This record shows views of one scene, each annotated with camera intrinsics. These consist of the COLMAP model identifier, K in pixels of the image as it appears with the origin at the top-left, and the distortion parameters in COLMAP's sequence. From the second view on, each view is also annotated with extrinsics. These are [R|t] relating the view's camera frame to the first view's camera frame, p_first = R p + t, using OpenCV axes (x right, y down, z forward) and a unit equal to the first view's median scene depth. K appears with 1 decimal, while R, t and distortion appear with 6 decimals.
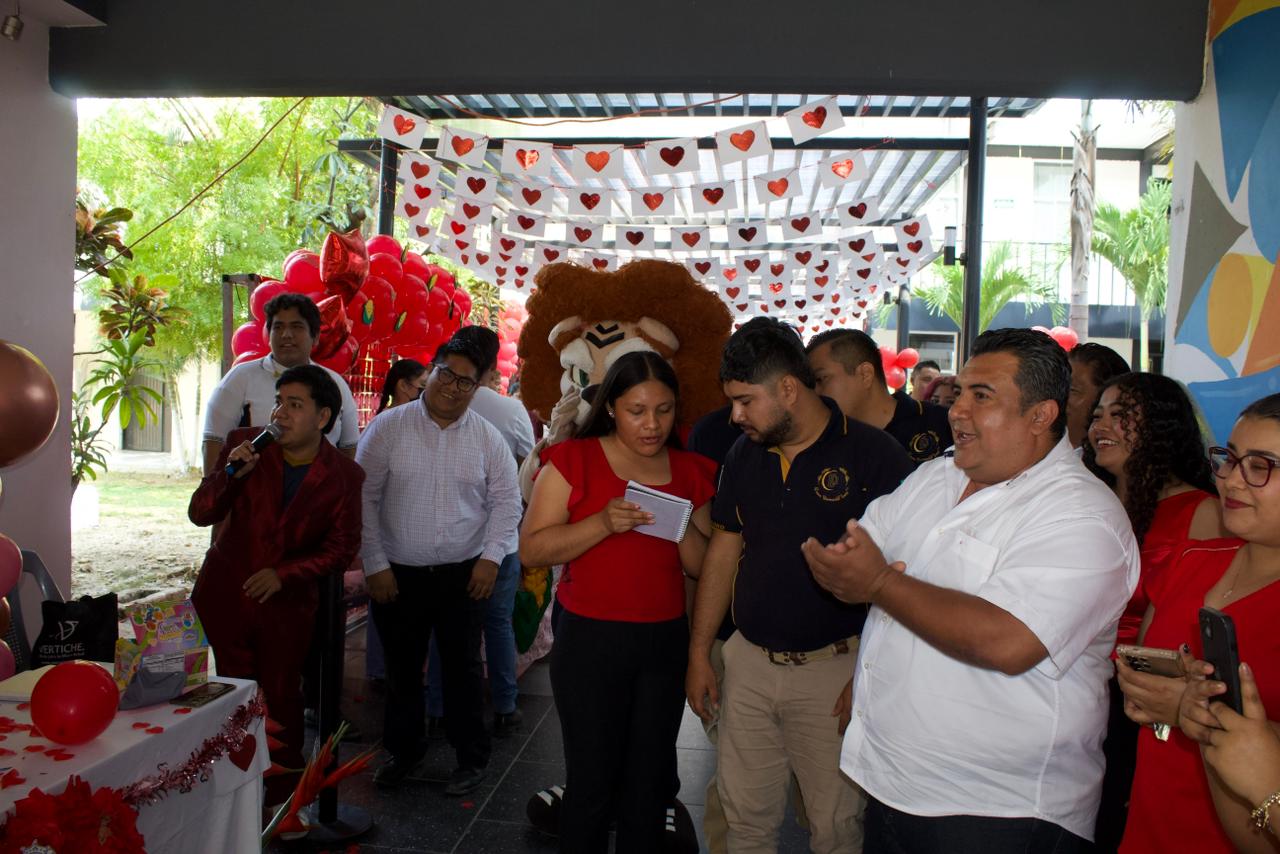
lens RADIAL K [[1057.7, 0, 634.2], [0, 1057.7, 423.7], [0, 0, 1]] dist [-0.164186, 0.140145]
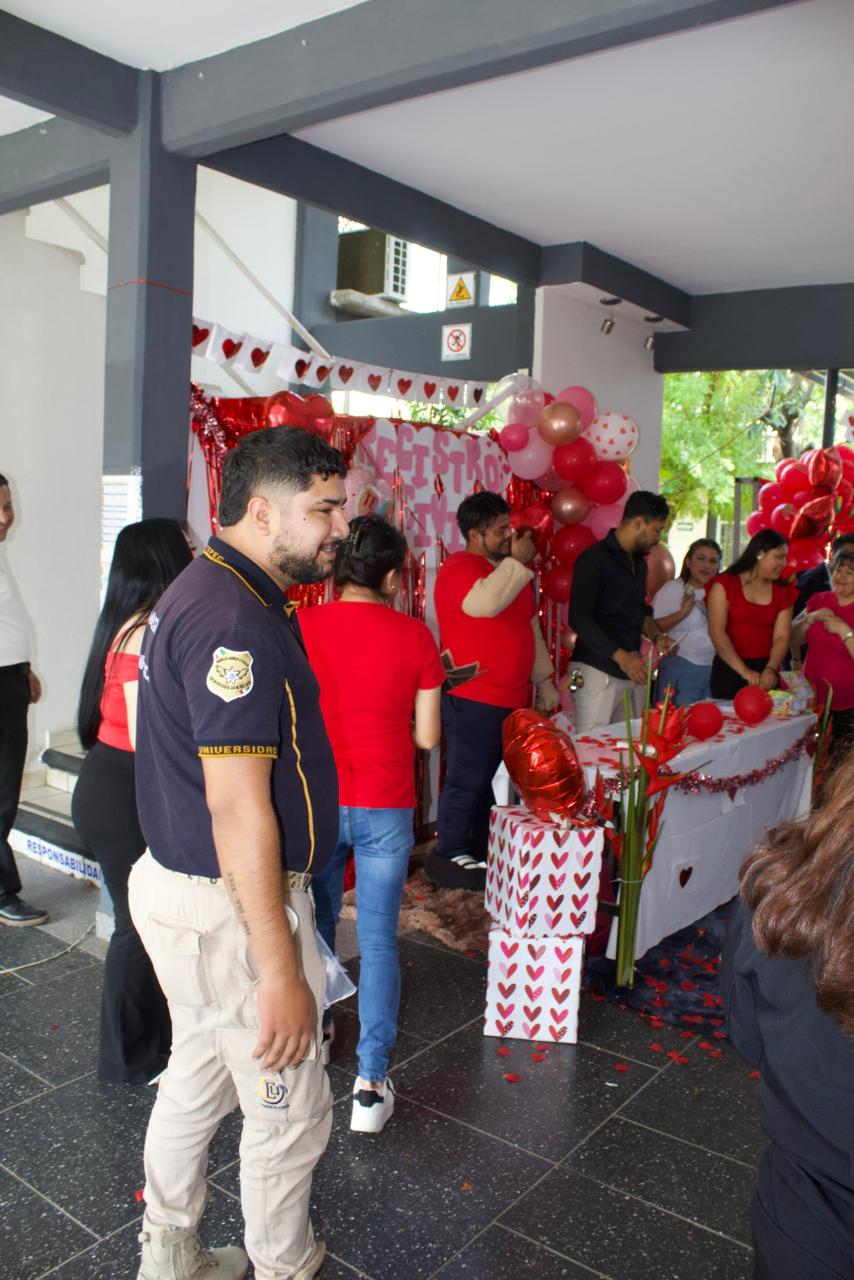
lens RADIAL K [[1066.8, 0, 427.4], [0, 1066.8, 643.0], [0, 0, 1]] dist [-0.166526, 0.146559]
pose [[0.867898, 0.057582, -0.493393, -0.018991], [-0.032673, 0.997725, 0.058967, 0.009116], [0.495666, -0.035057, 0.867805, -0.299457]]
